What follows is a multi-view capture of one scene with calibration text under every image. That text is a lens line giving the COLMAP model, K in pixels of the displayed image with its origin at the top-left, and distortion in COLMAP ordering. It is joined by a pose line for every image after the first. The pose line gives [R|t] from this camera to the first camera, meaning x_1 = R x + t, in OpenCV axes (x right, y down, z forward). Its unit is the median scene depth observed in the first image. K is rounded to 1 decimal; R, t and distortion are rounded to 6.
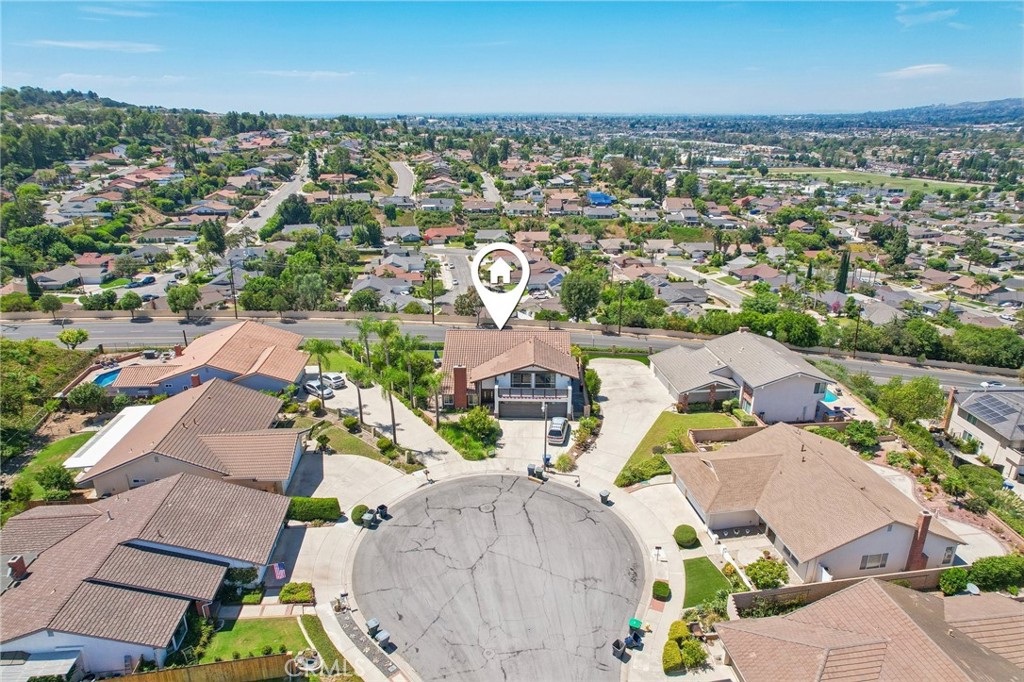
lens RADIAL K [[654.3, 0, 510.9], [0, 654.3, 337.7], [0, 0, 1]] dist [-0.071170, 0.062785]
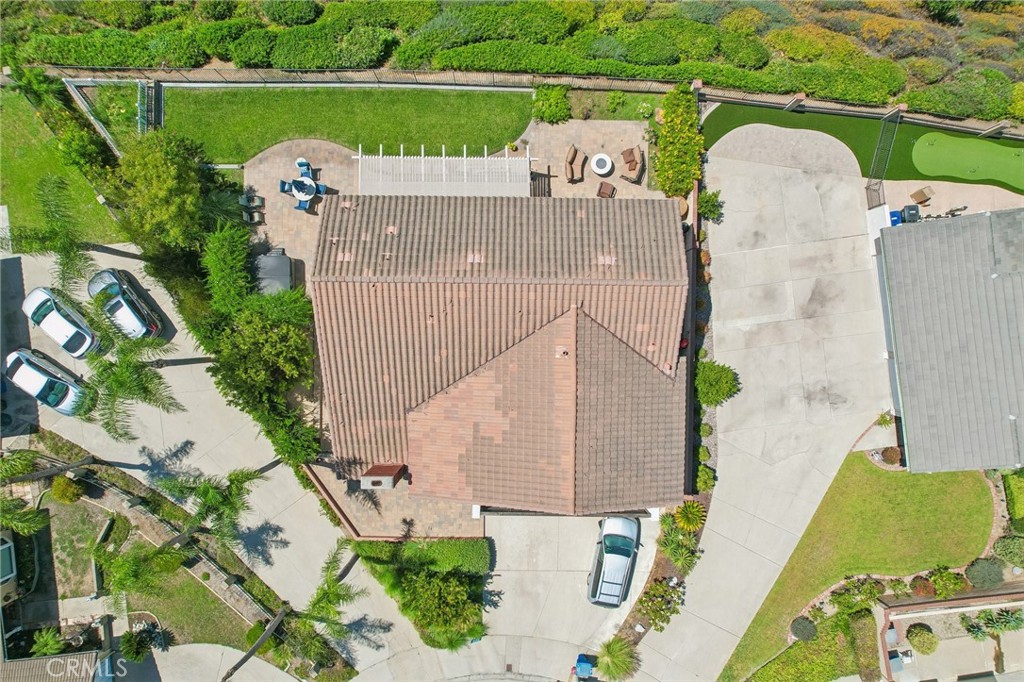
lens RADIAL K [[642.5, 0, 509.6], [0, 642.5, 351.1], [0, 0, 1]] dist [-0.065448, 0.064186]
pose [[0.999811, -0.016788, -0.009828, 0.001266], [0.014661, 0.318196, 0.947911, -0.090931], [-0.012787, -0.947876, 0.318382, 0.261510]]
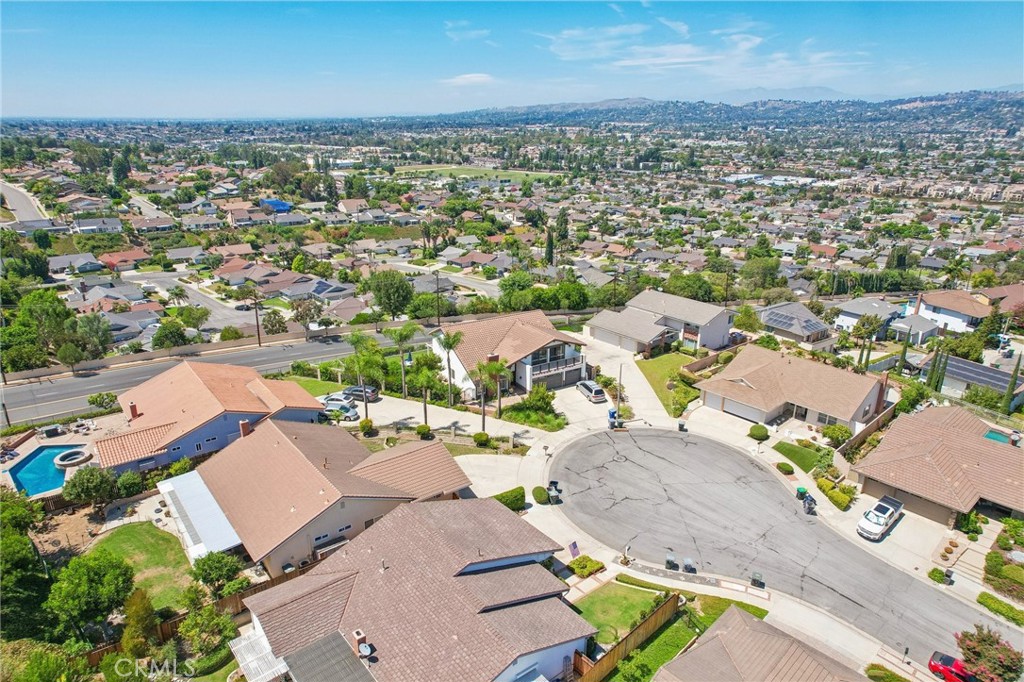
lens RADIAL K [[654.3, 0, 510.9], [0, 654.3, 337.7], [0, 0, 1]] dist [-0.071170, 0.062785]
pose [[0.832944, -0.172953, 0.525634, -0.164521], [0.175545, 0.983424, 0.045407, -0.007008], [-0.524775, 0.054451, 0.849498, 0.025690]]
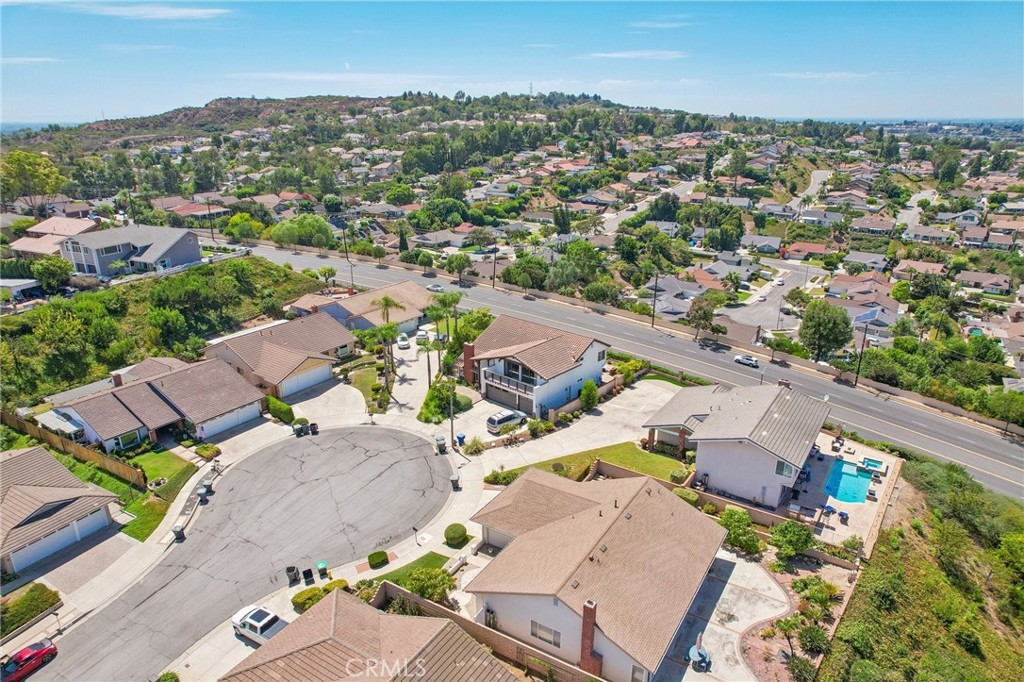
lens RADIAL K [[654.3, 0, 510.9], [0, 654.3, 337.7], [0, 0, 1]] dist [-0.071170, 0.062785]
pose [[0.764204, 0.210625, -0.609614, 0.177841], [-0.212454, 0.974631, 0.070412, -0.016228], [0.608979, 0.075706, 0.789565, 0.046743]]
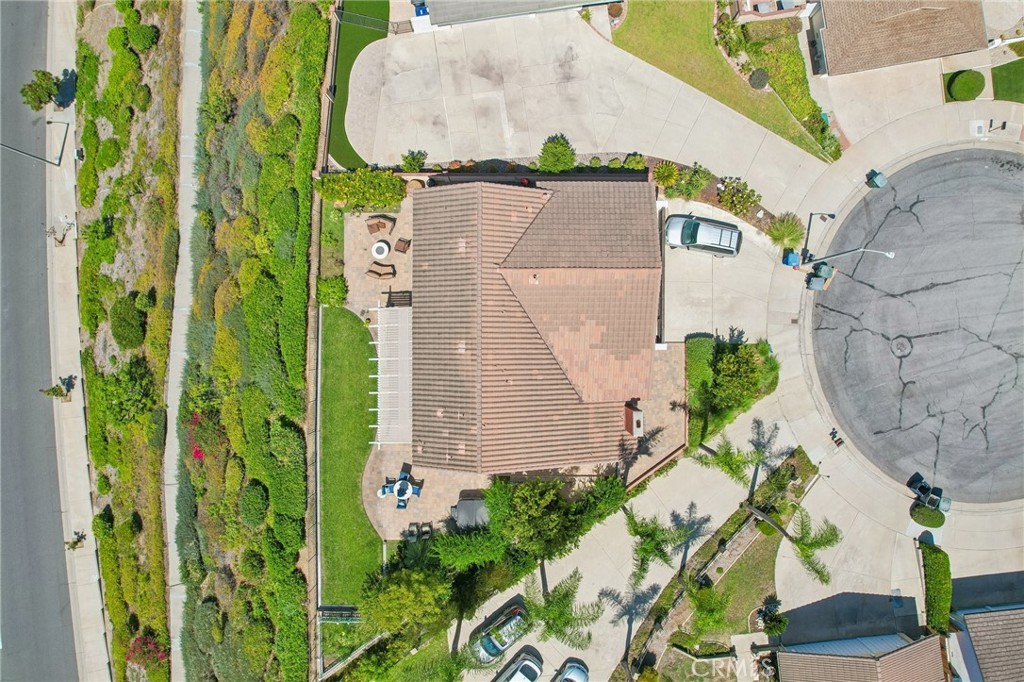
lens RADIAL K [[654.3, 0, 510.9], [0, 654.3, 337.7], [0, 0, 1]] dist [-0.071170, 0.062785]
pose [[-0.026457, -0.999641, -0.004276, -0.002690], [0.341354, -0.013055, 0.939844, -0.121702], [-0.939562, 0.023406, 0.341577, 0.252686]]
